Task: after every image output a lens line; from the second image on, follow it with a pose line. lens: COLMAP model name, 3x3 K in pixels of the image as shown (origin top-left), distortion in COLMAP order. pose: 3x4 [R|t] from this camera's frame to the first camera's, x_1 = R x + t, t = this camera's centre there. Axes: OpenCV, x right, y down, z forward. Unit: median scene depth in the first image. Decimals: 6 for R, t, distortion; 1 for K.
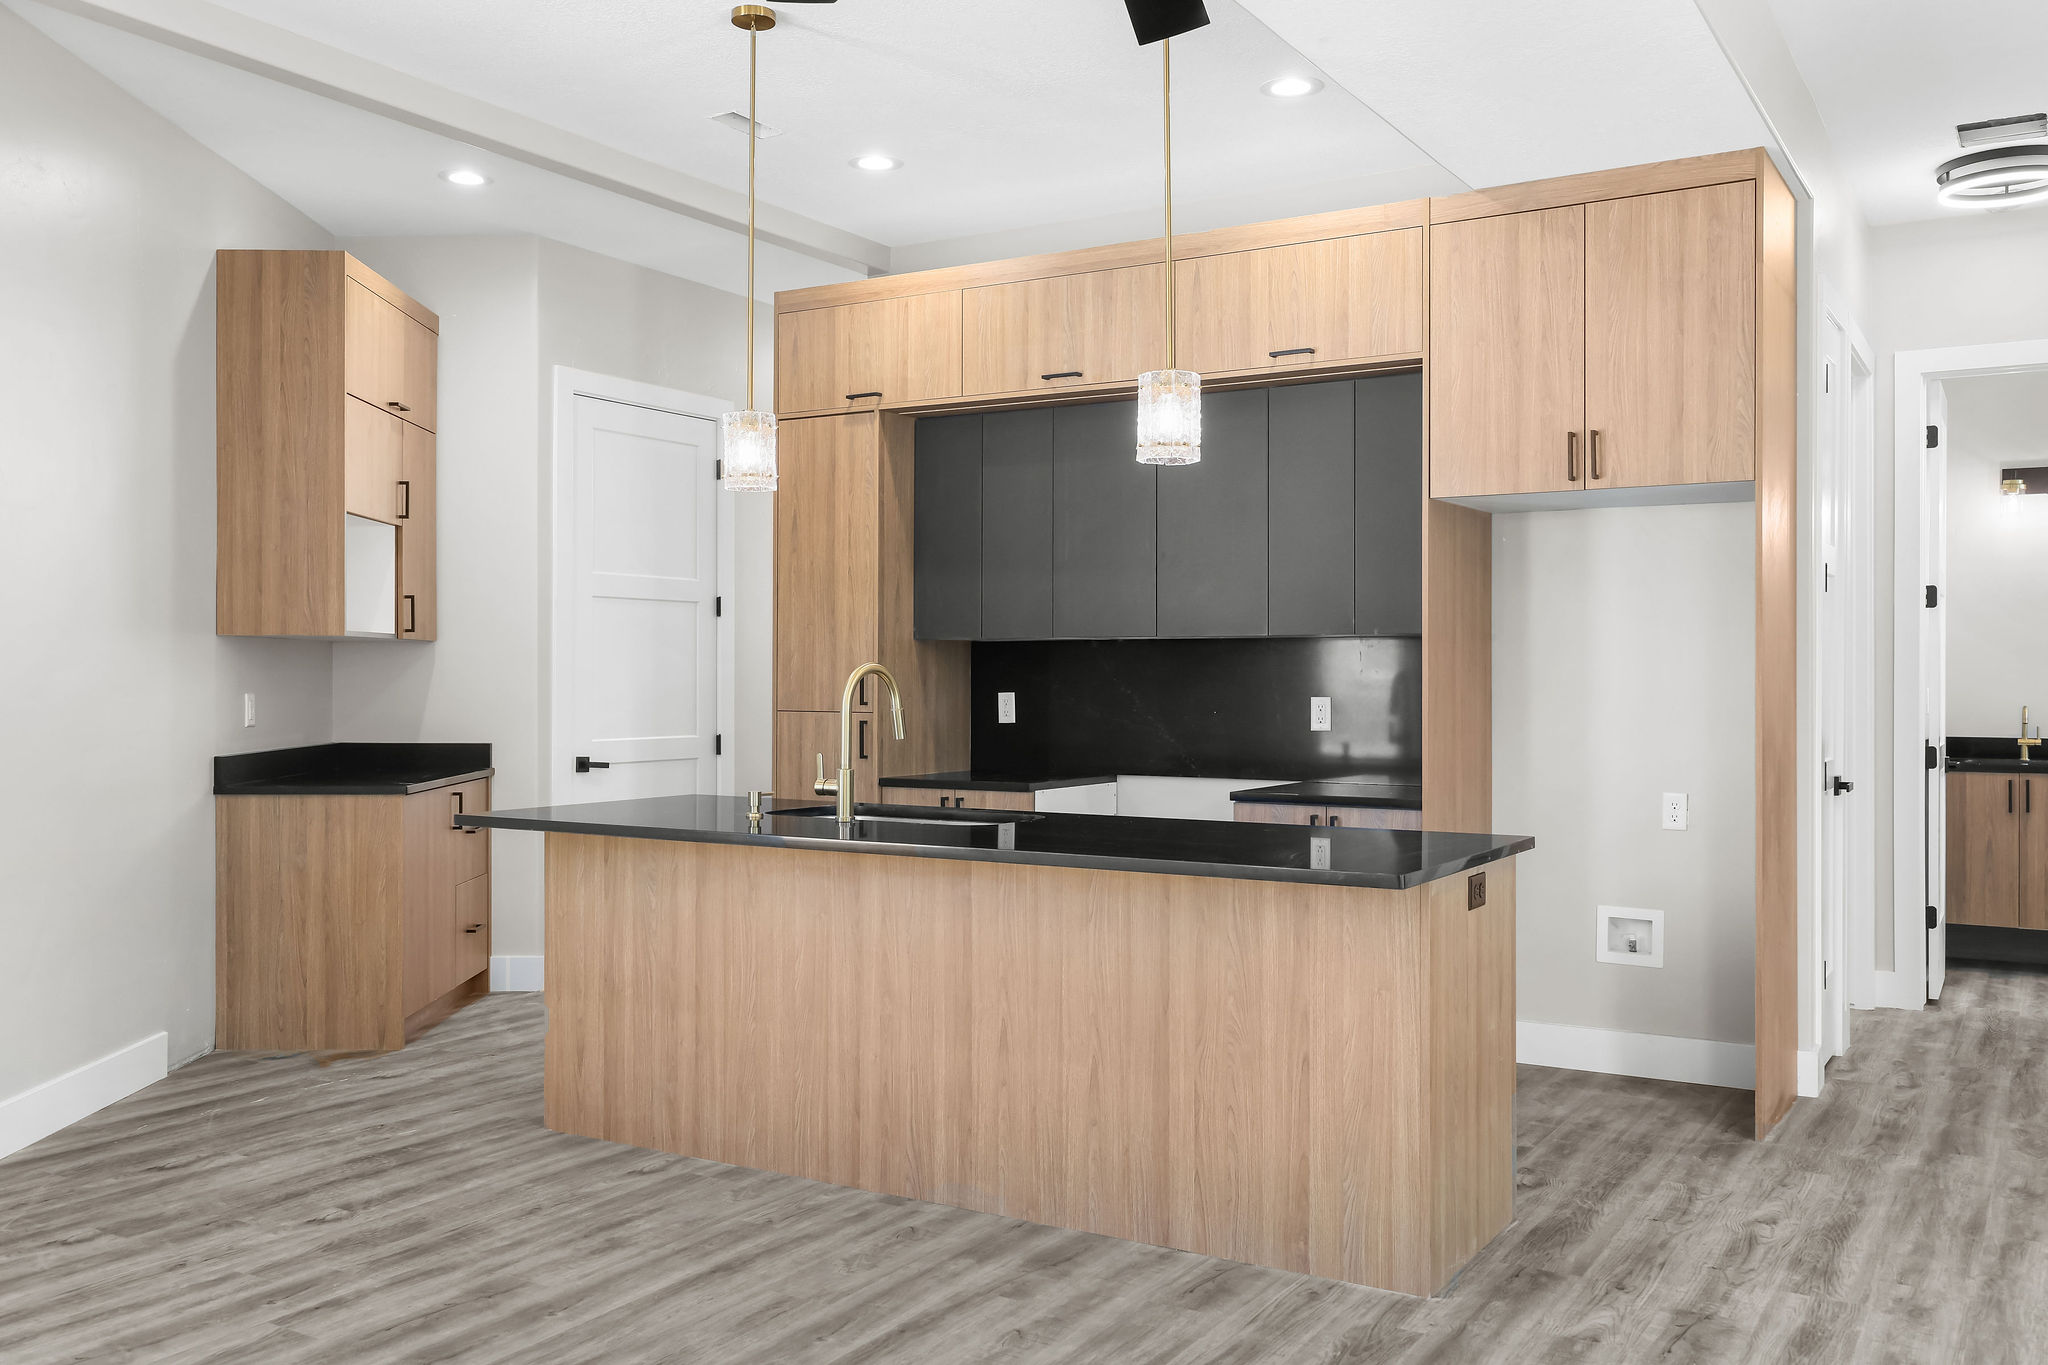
lens RADIAL K [[1706.8, 0, 1001.3], [0, 1706.8, 672.5], [0, 0, 1]] dist [-0.005217, 0.006565]
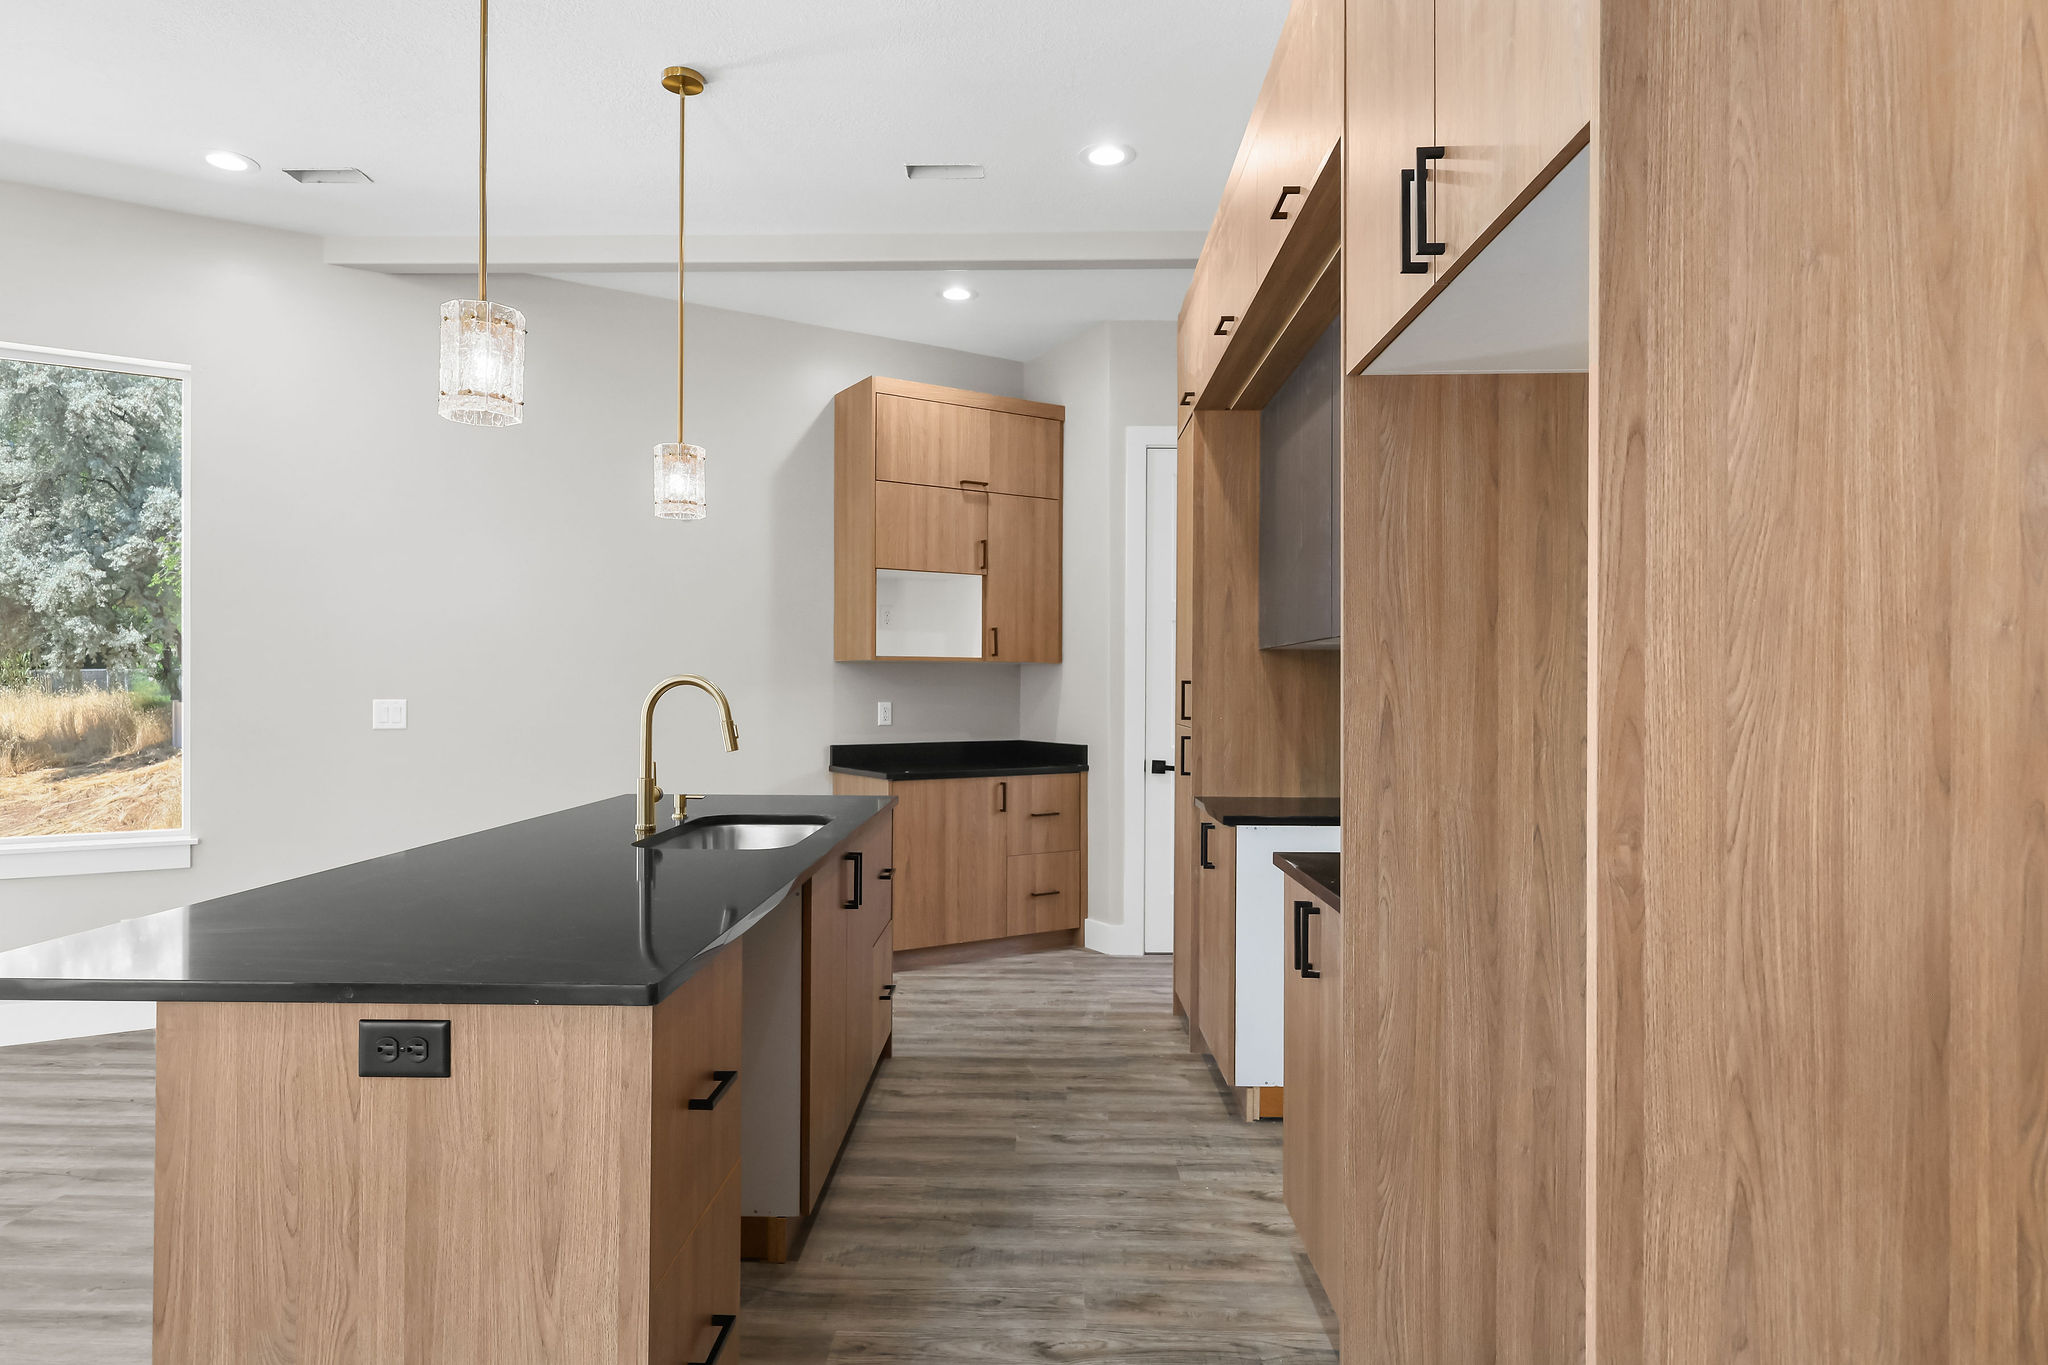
lens RADIAL K [[1188.1, 0, 1027.5], [0, 1188.1, 687.6], [0, 0, 1]] dist [0.008432, 0.001431]
pose [[0.533556, -0.001411, -0.845763, 0.589265], [0.003958, 0.999992, 0.000828, -0.000133], [0.845755, -0.003789, 0.533558, 0.754291]]
